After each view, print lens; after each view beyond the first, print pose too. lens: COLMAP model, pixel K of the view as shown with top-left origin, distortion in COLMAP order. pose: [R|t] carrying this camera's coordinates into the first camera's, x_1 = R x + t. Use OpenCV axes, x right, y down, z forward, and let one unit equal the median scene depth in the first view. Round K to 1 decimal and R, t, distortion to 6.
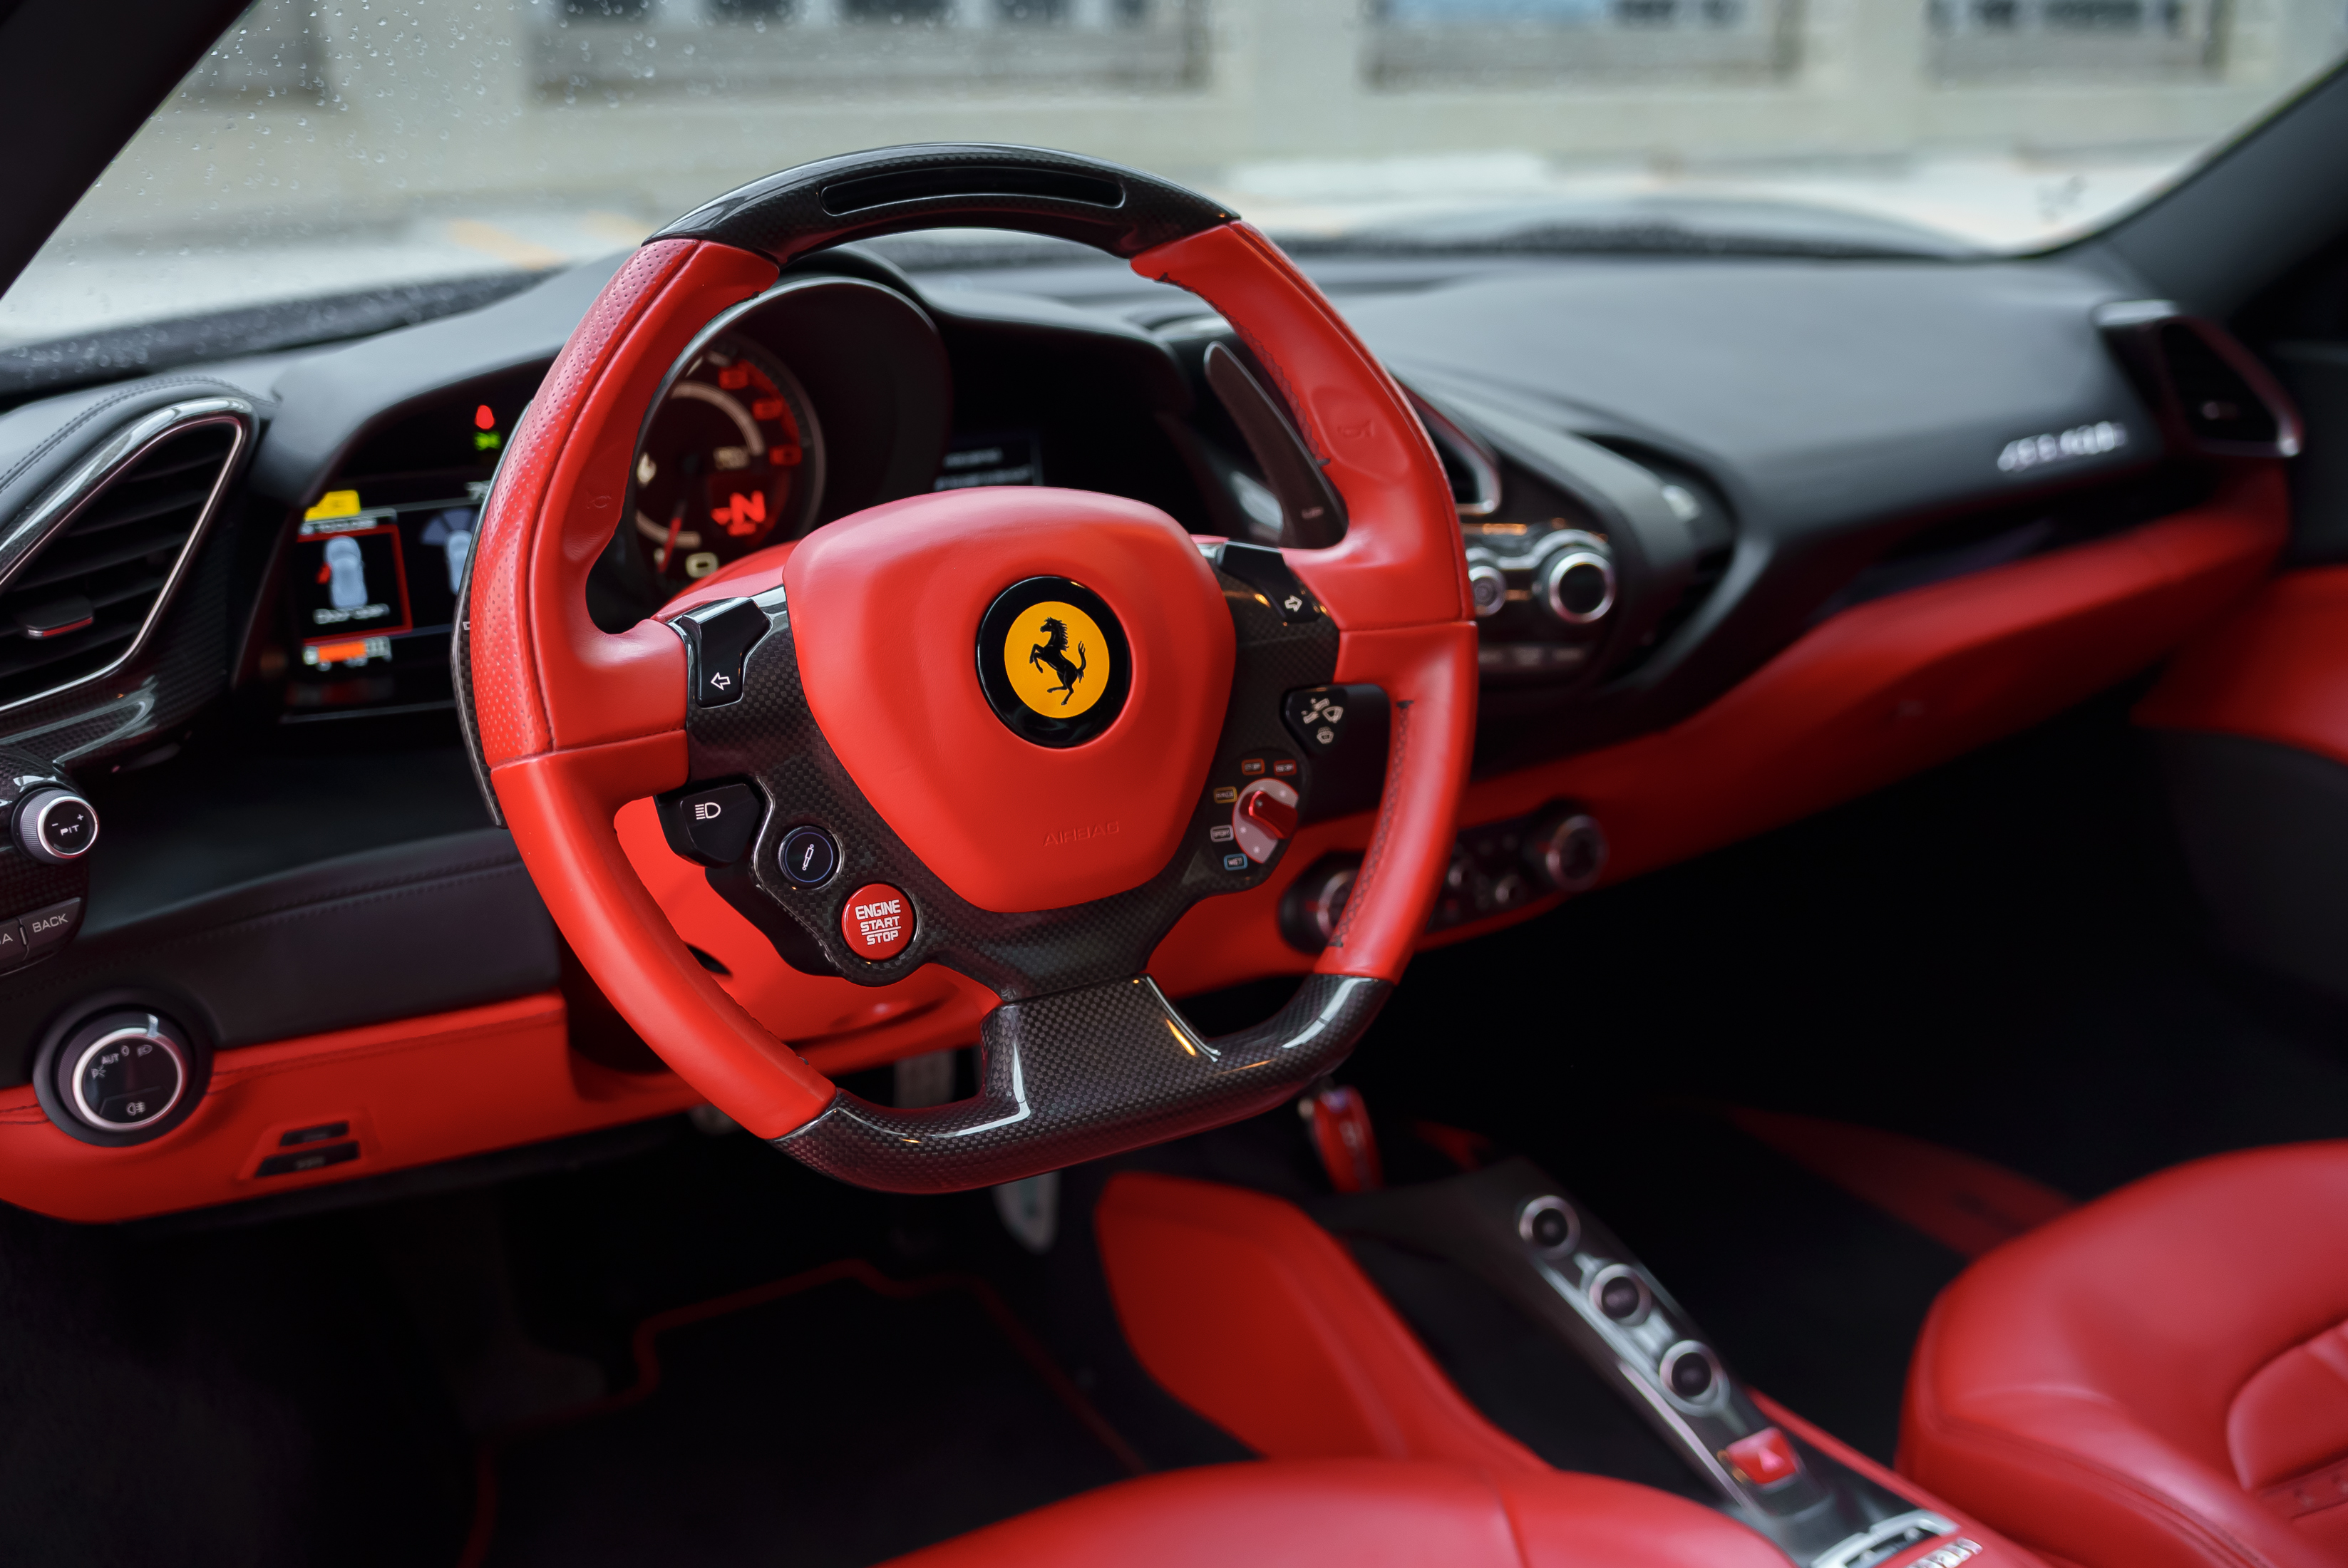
lens RADIAL K [[2271.8, 0, 1170.5], [0, 2271.8, 789.4], [0, 0, 1]] dist [-0.003694, 0.000000]
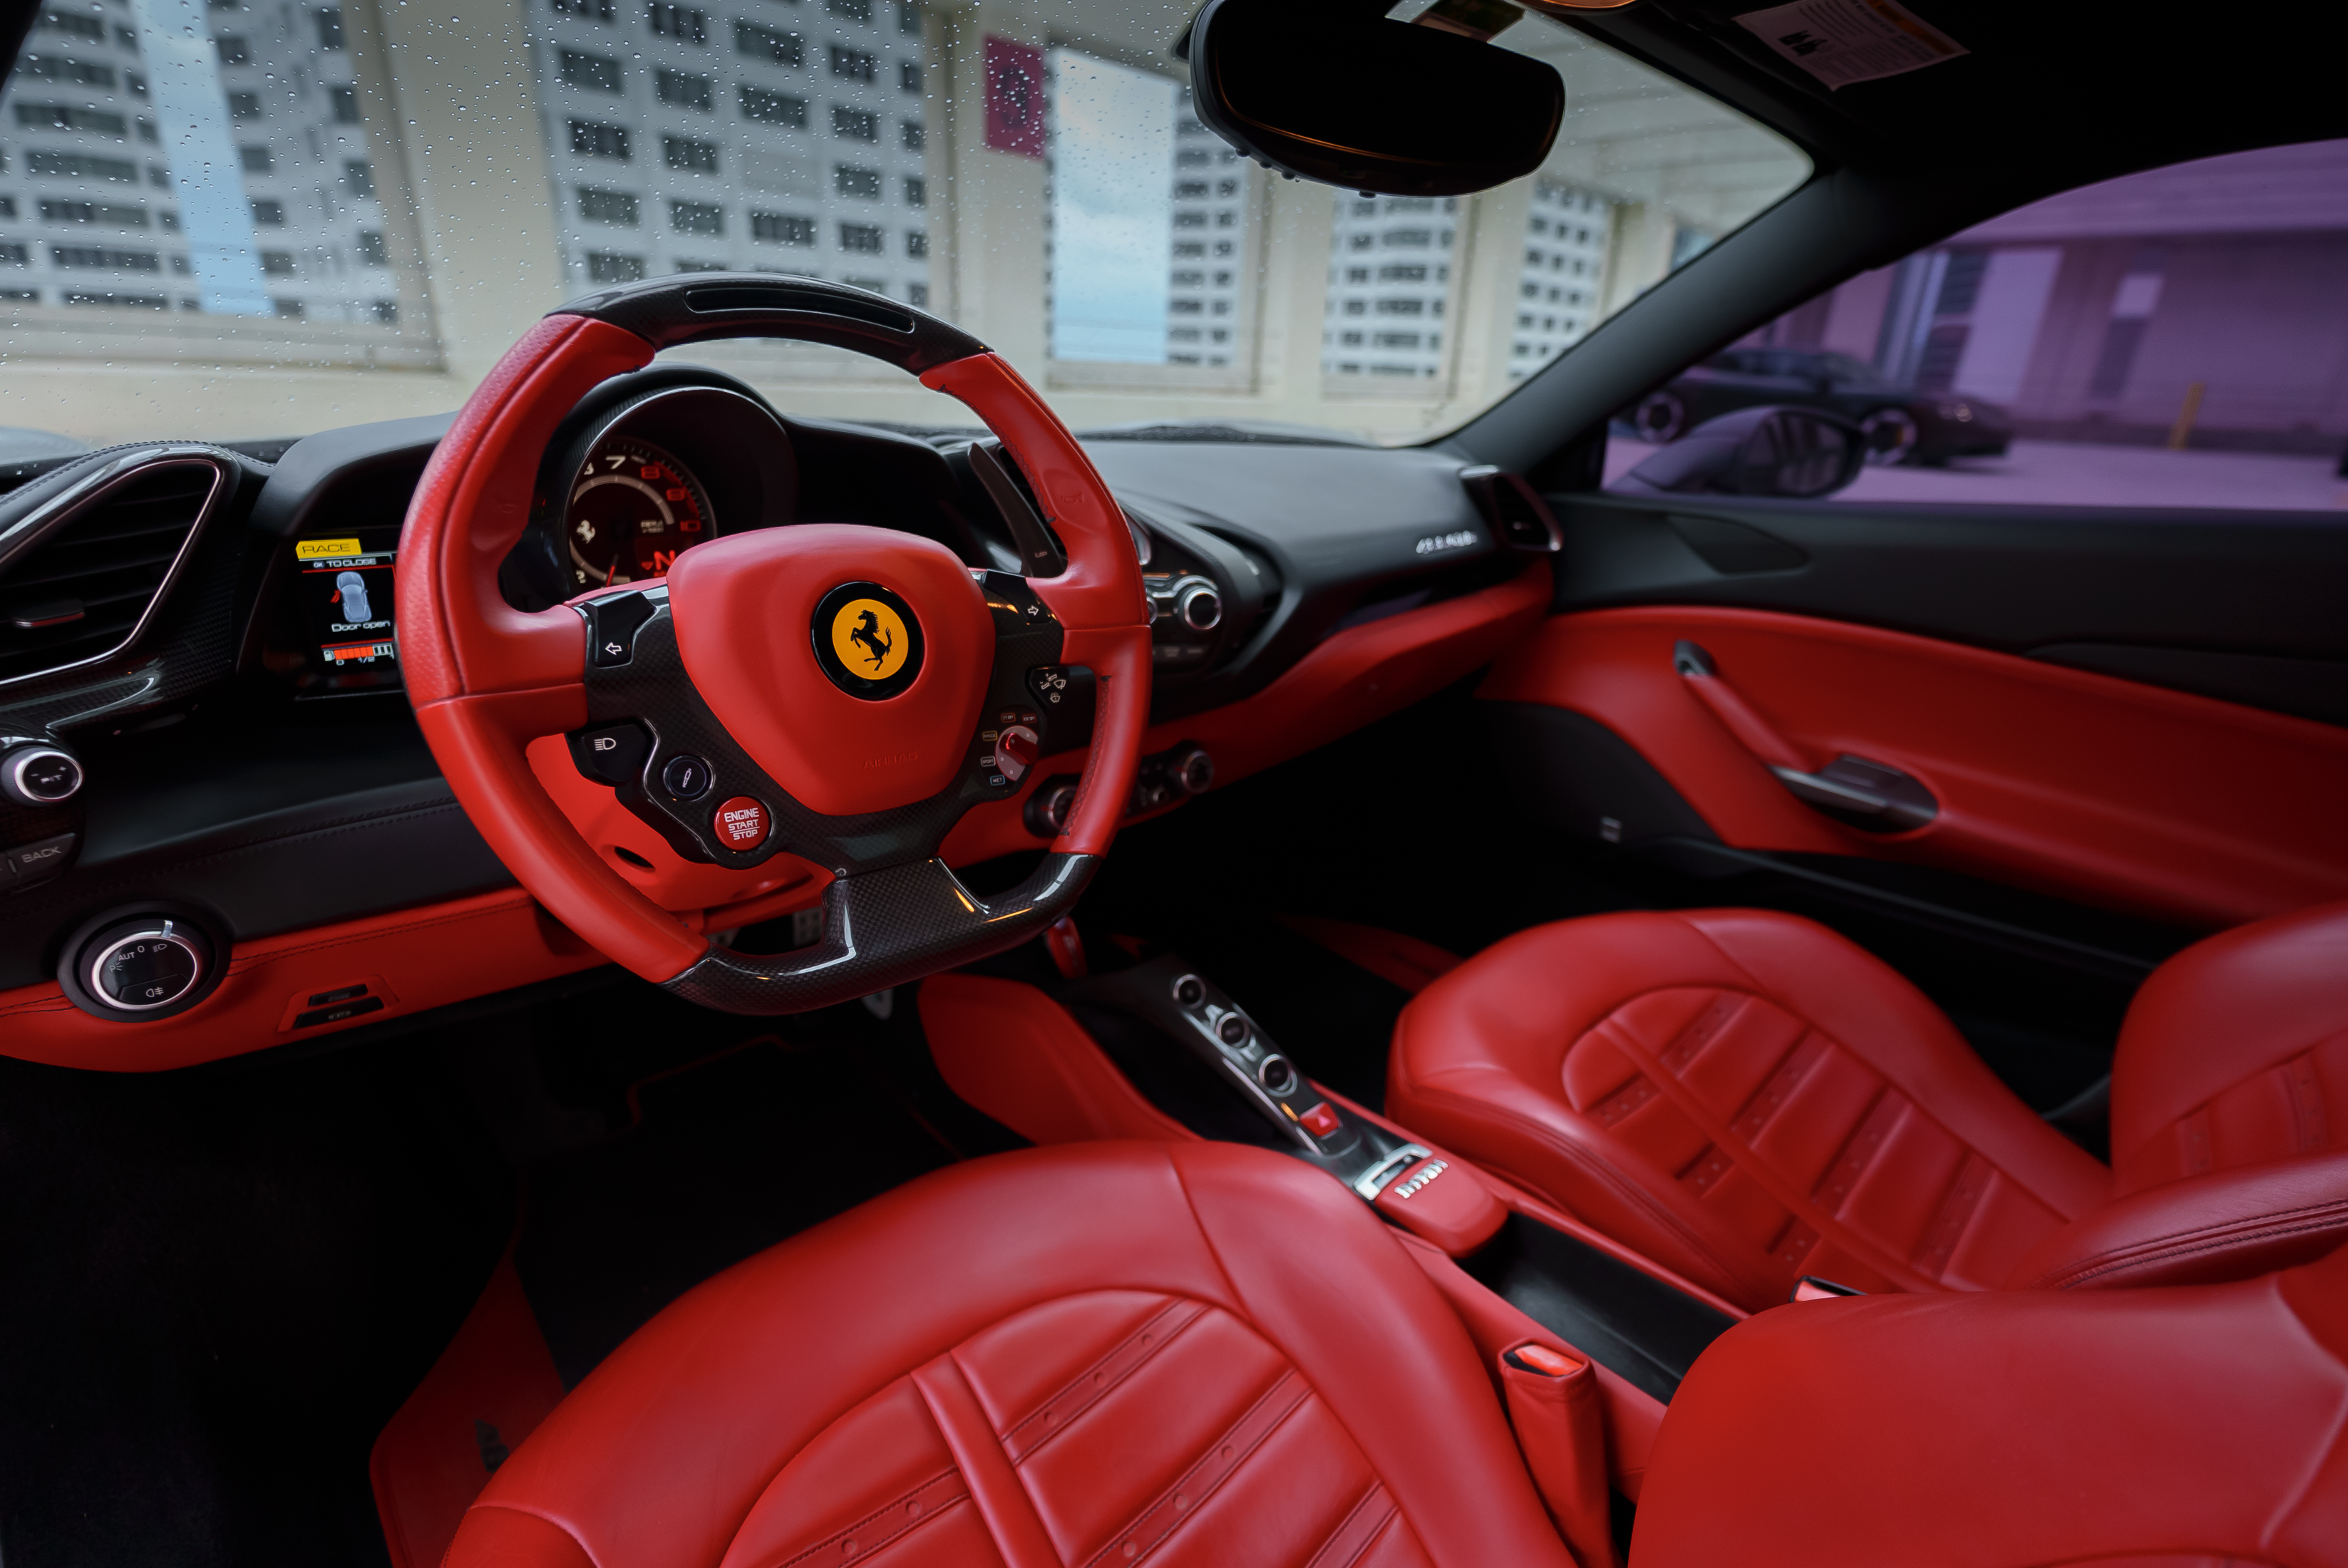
lens RADIAL K [[1135.7, 0, 1176.2], [0, 1135.7, 776.0], [0, 0, 1]] dist [0.019769, 0.002212]
pose [[0.981154, -0.031845, 0.190584, -0.000351], [0.028616, 0.999397, 0.019673, 0.016648], [-0.191096, -0.013848, 0.981474, 0.198155]]
